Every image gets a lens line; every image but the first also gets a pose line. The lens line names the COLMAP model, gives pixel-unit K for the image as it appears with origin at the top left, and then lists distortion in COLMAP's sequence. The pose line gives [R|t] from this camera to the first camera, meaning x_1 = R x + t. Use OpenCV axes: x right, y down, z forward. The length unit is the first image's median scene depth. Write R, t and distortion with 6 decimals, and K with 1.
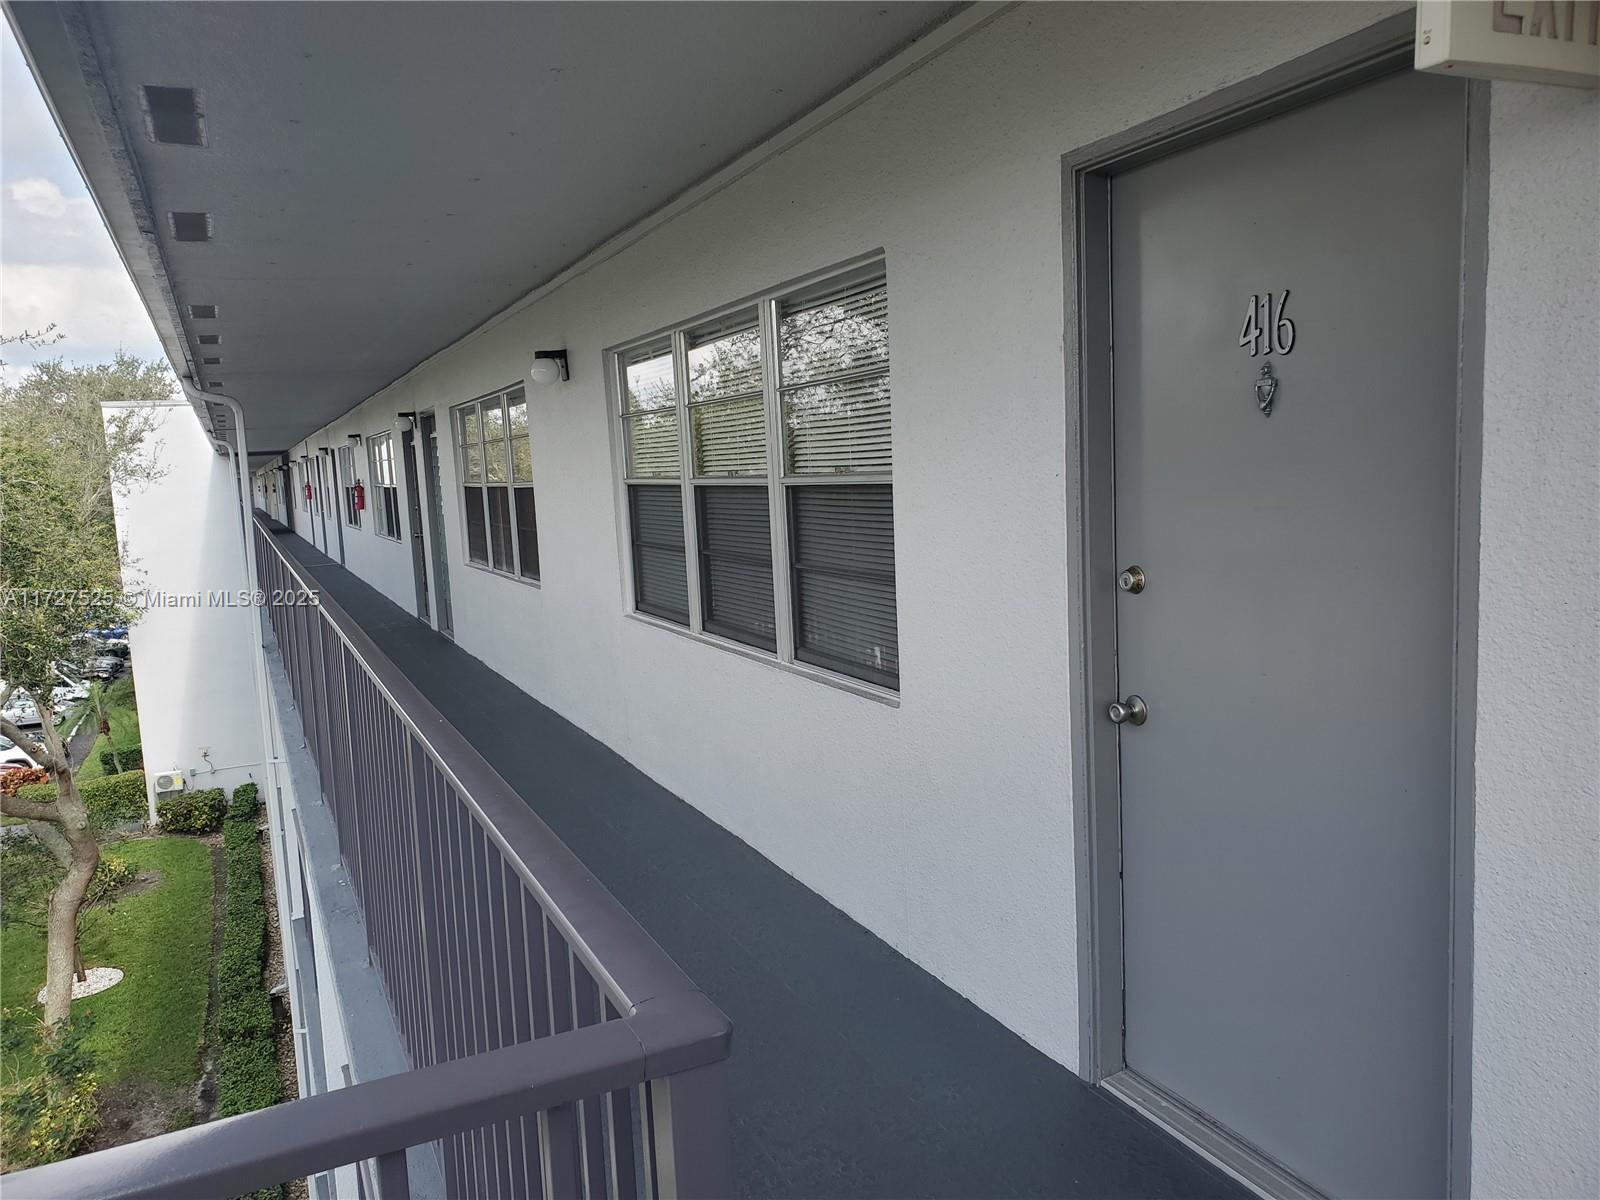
lens RADIAL K [[1204.3, 0, 800.0], [0, 1204.3, 600.0], [0, 0, 1]] dist [0.093826, -0.140780]
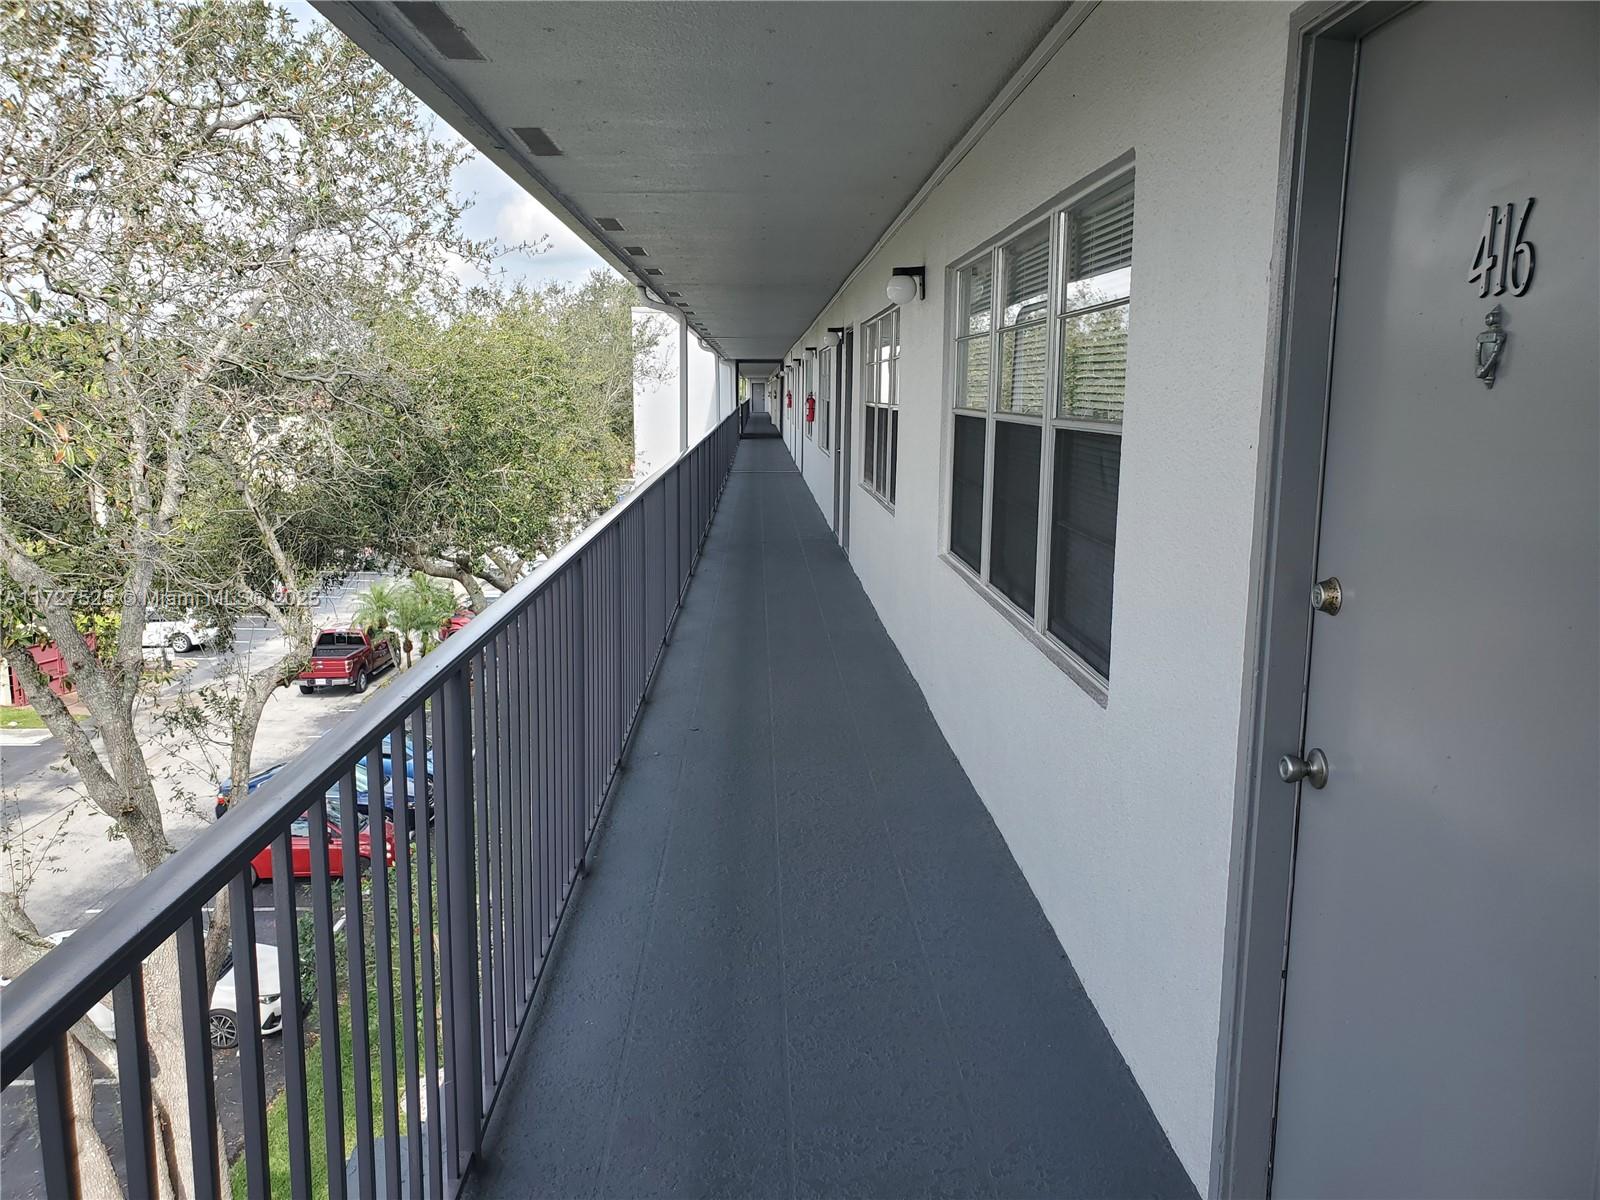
lens RADIAL K [[1230.8, 0, 798.3], [0, 1230.8, 590.0], [0, 0, 1]] dist [0.018035, 0.004263]
pose [[0.917954, 0.119601, -0.378226, 0.137414], [-0.099230, 0.992385, 0.072978, -0.022584], [0.384074, -0.029459, 0.922832, 0.093651]]
